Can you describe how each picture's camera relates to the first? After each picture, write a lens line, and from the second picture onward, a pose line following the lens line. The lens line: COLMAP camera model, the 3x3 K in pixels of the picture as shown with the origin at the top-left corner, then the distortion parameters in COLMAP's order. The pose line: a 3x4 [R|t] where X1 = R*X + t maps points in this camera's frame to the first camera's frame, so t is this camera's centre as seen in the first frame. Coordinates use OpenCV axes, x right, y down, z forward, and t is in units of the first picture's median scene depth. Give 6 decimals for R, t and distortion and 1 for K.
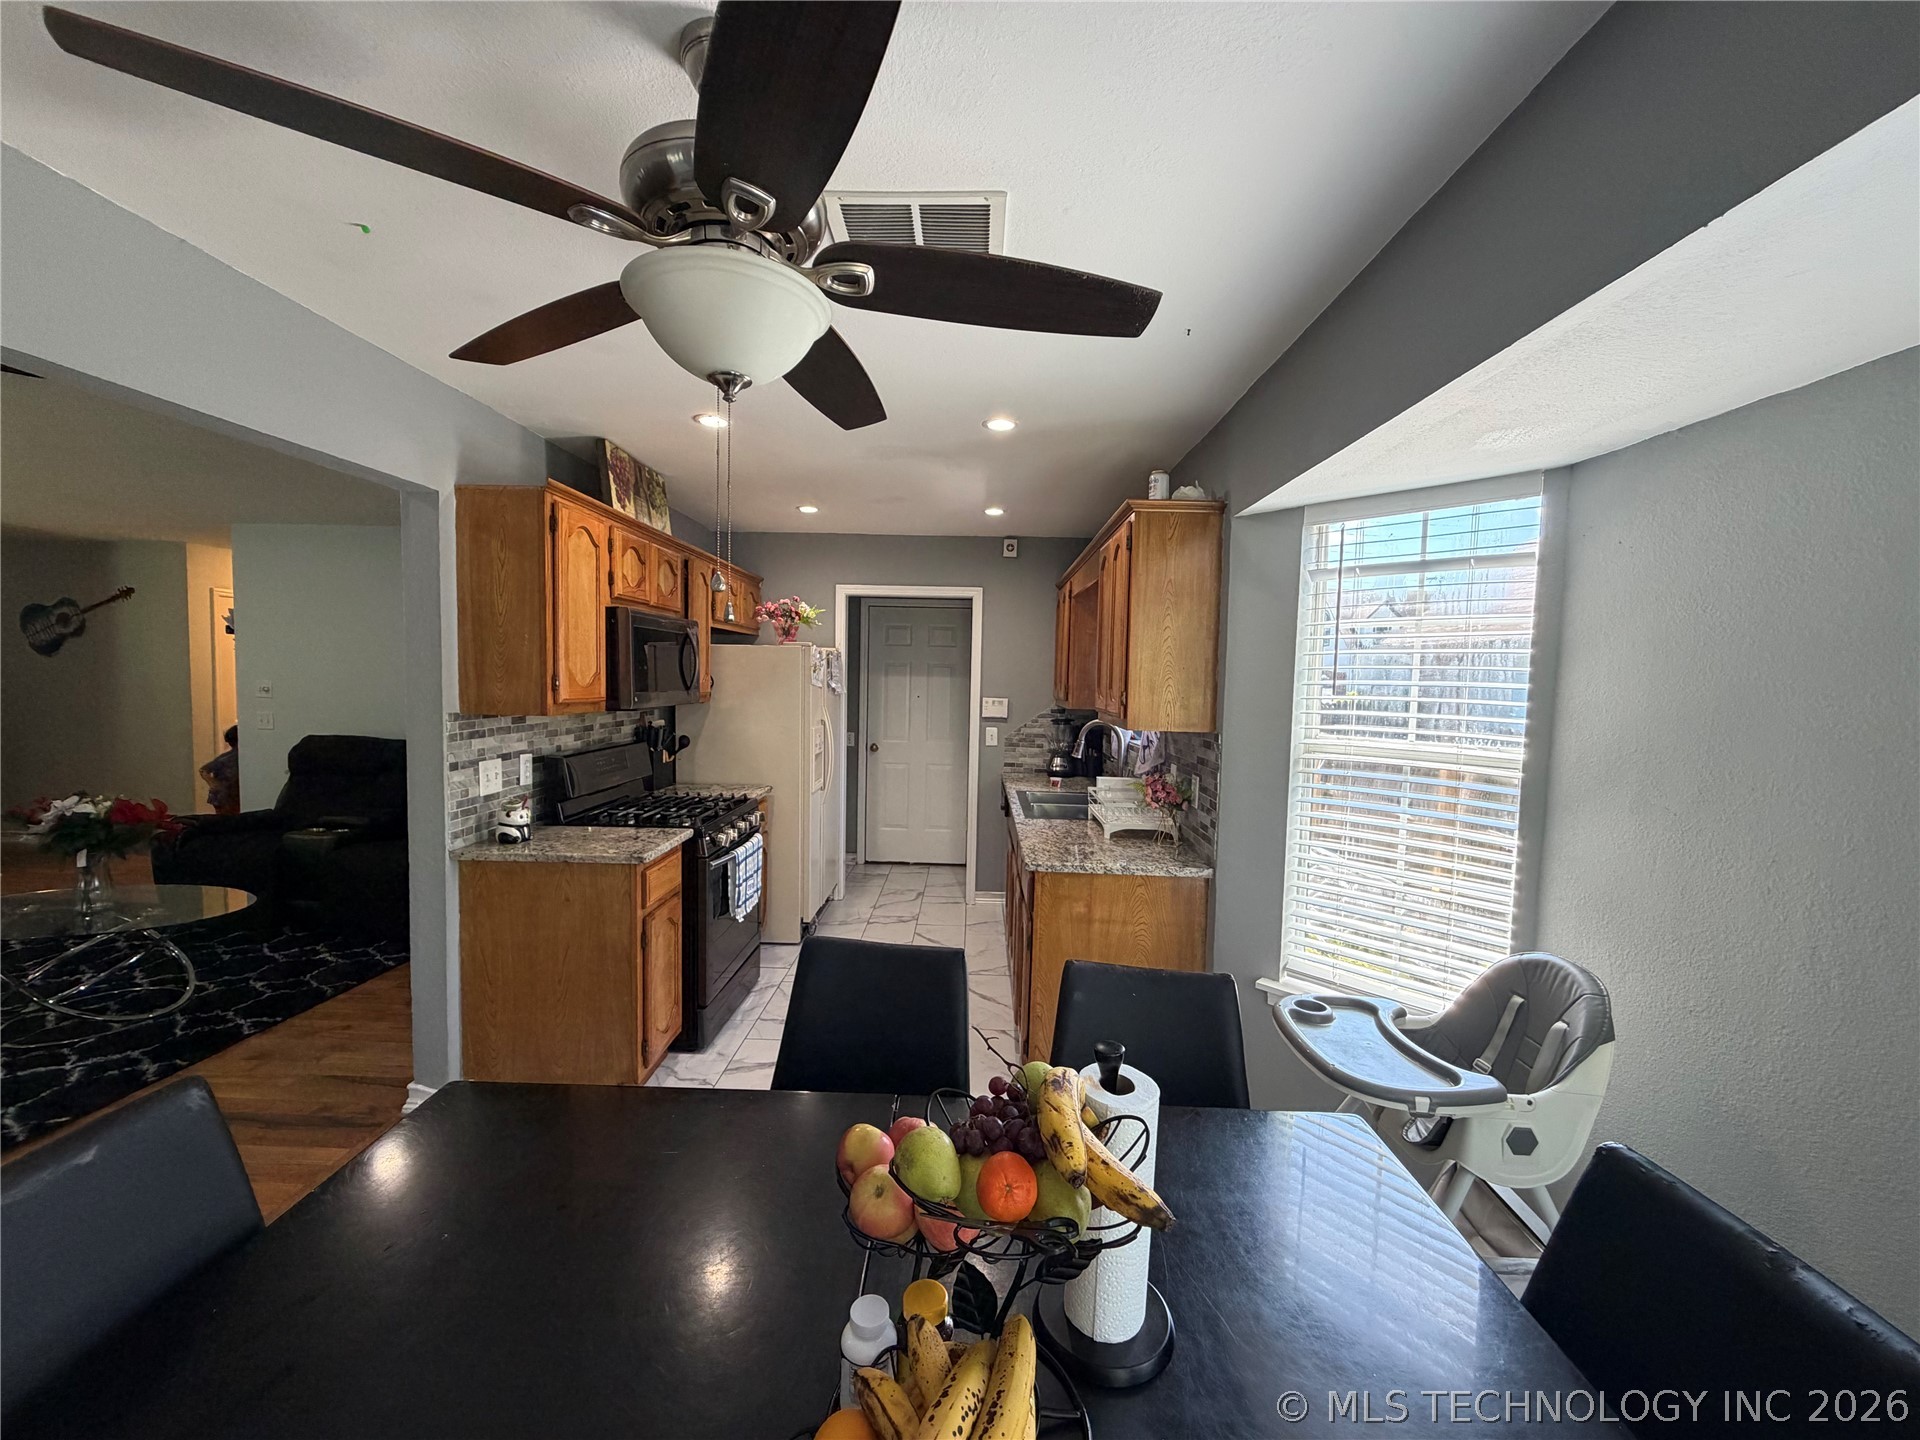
lens RADIAL K [[763.7, 0, 960.0], [0, 763.7, 720.0], [0, 0, 1]] dist [0.000628, -0.000313]
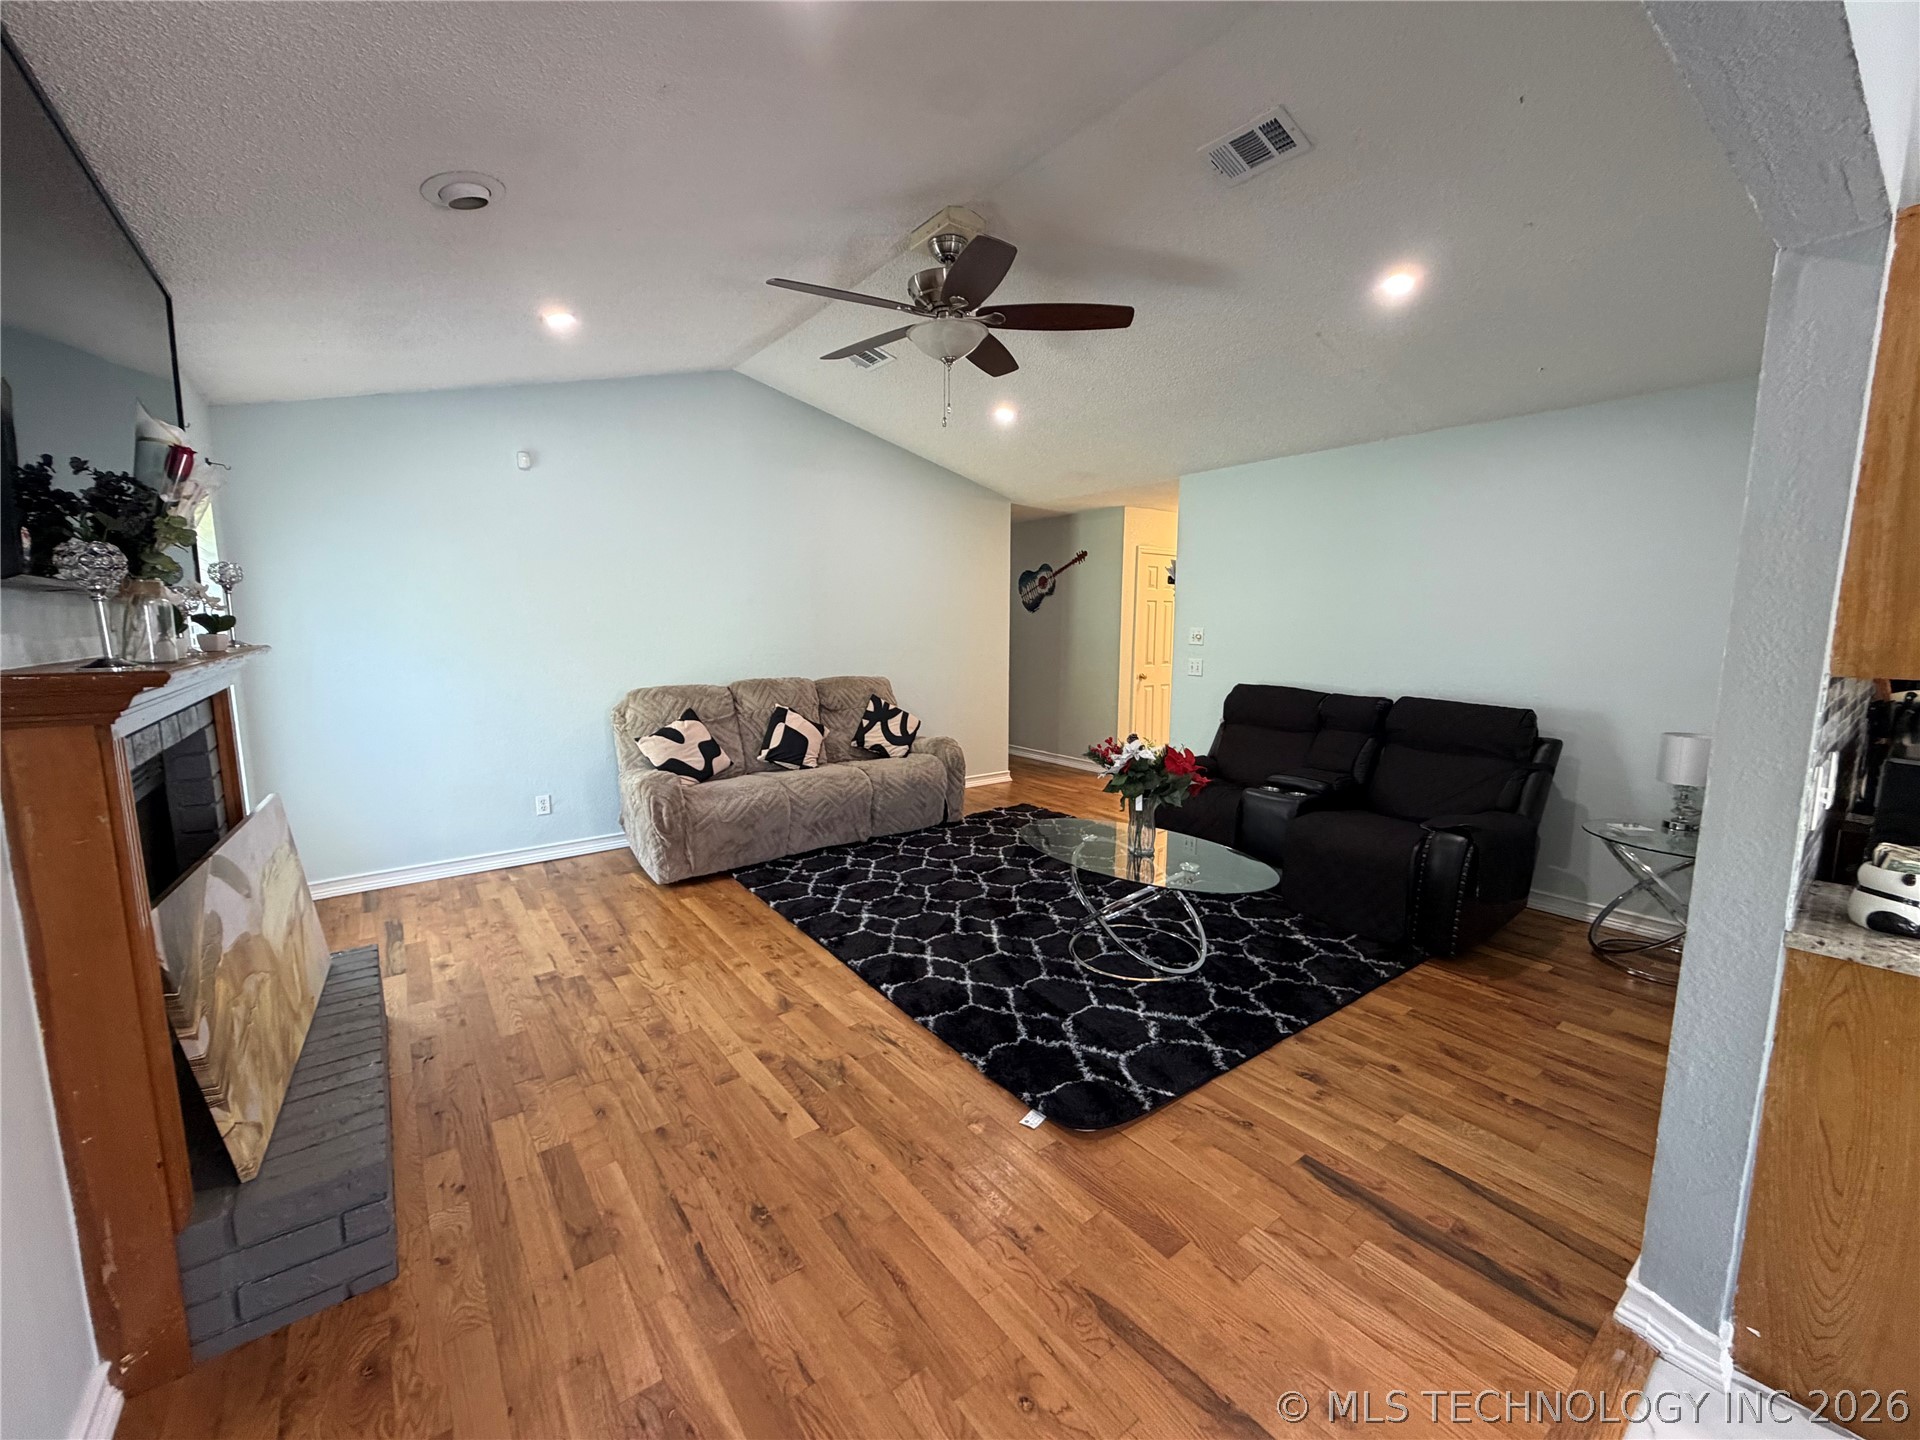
lens RADIAL K [[763.7, 0, 960.0], [0, 763.7, 720.0], [0, 0, 1]] dist [0.000628, -0.000313]
pose [[0.633098, 0.082963, -0.769613, -0.340358], [-0.034382, 0.996273, 0.079113, 0.000676], [0.773308, -0.023625, 0.633590, 0.114151]]
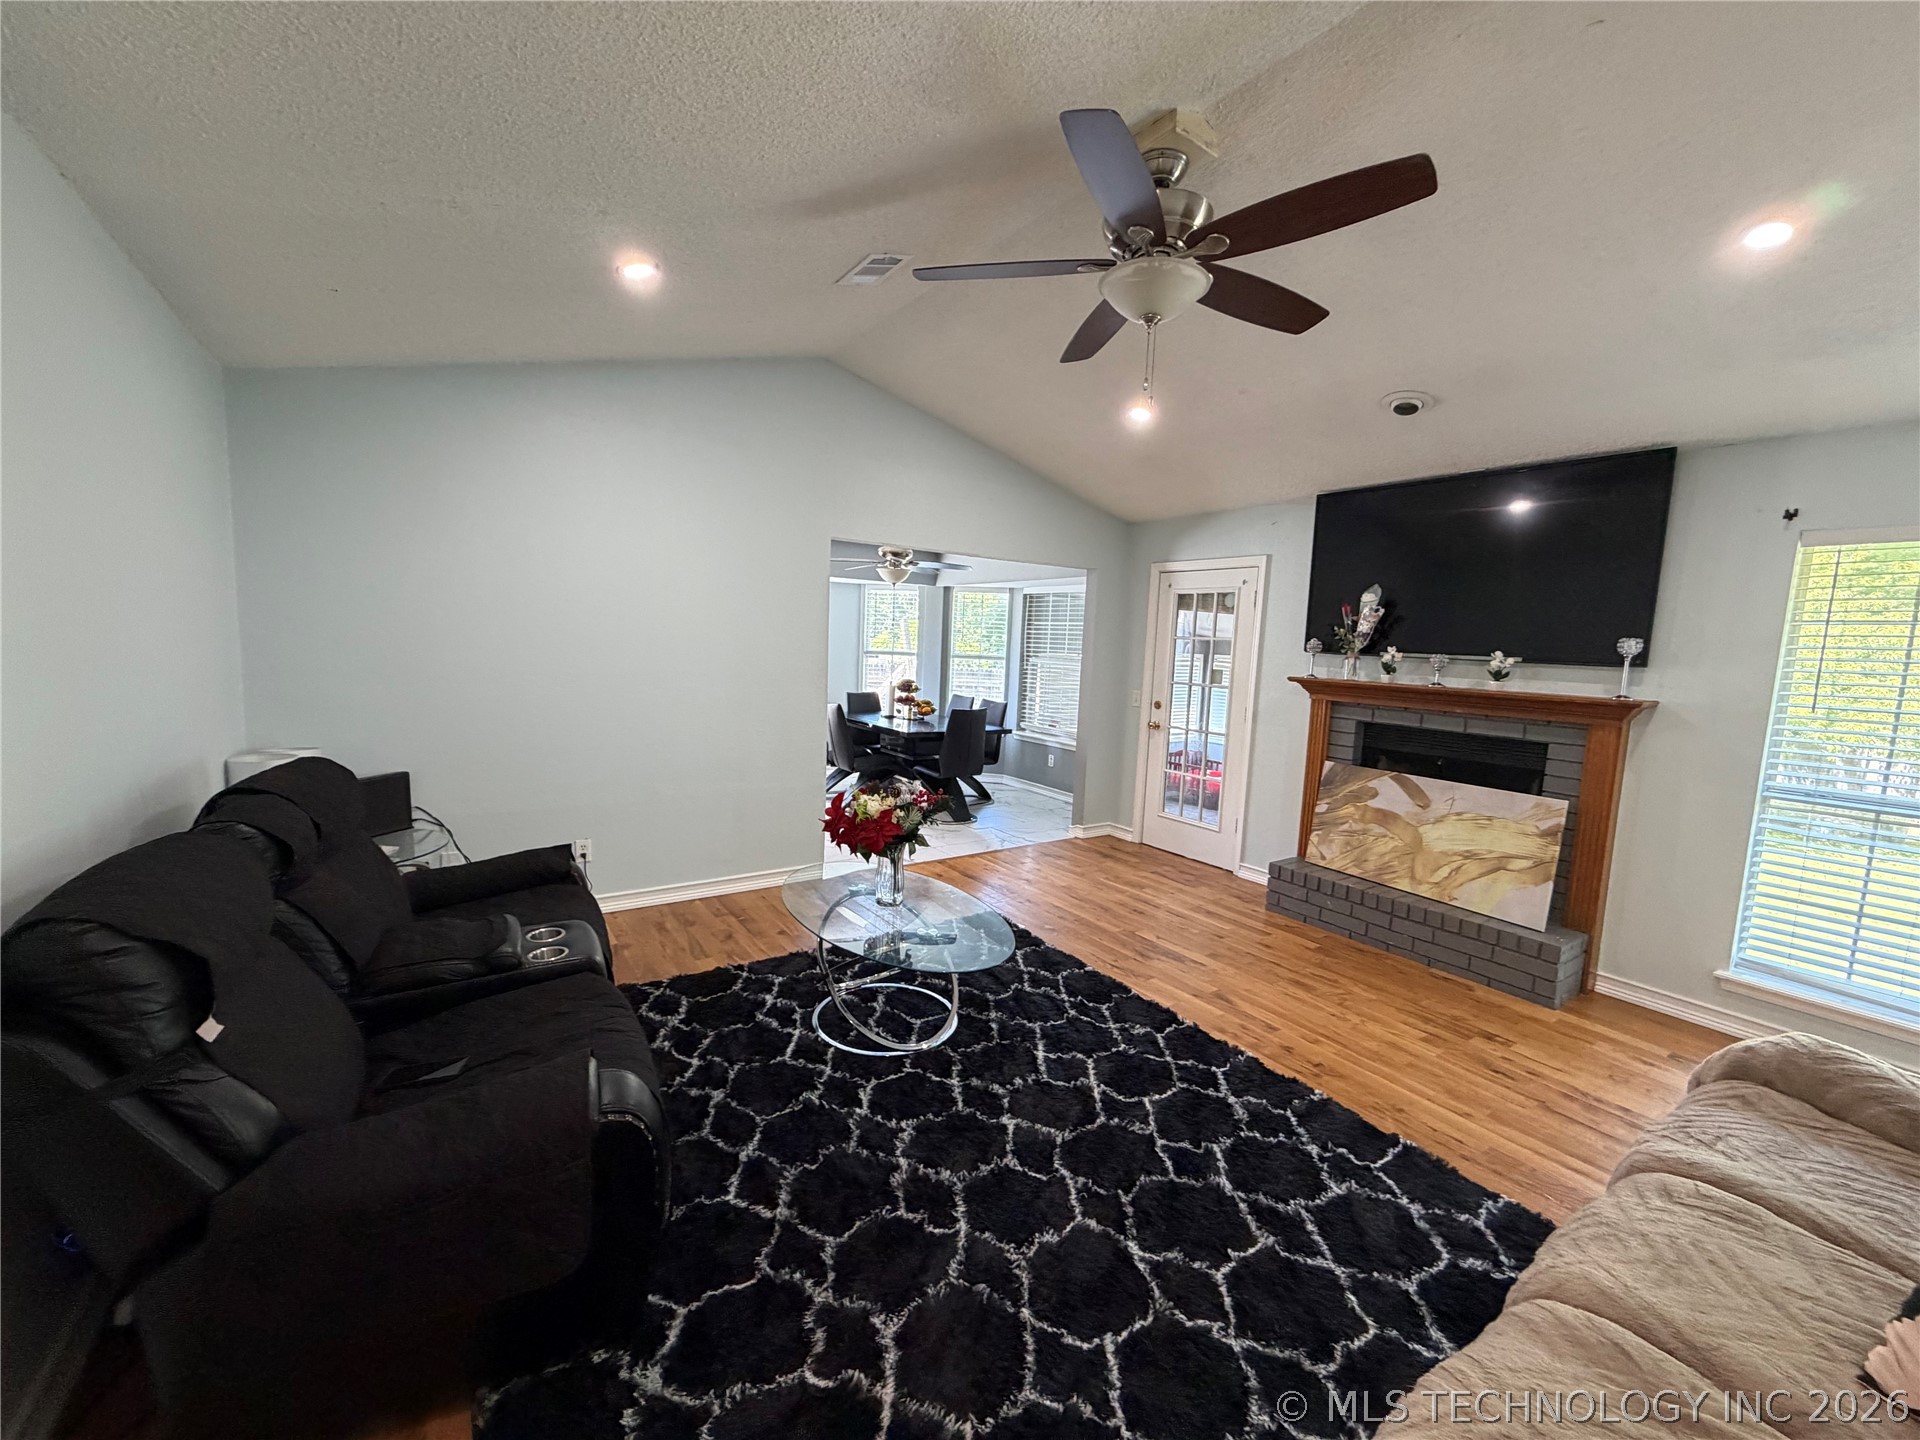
lens RADIAL K [[763.7, 0, 960.0], [0, 763.7, 720.0], [0, 0, 1]] dist [0.000628, -0.000313]
pose [[-0.589453, -0.131818, 0.796975, -1.200125], [0.000312, 0.986559, 0.163406, -0.079943], [-0.807802, 0.096569, -0.581489, 0.907126]]
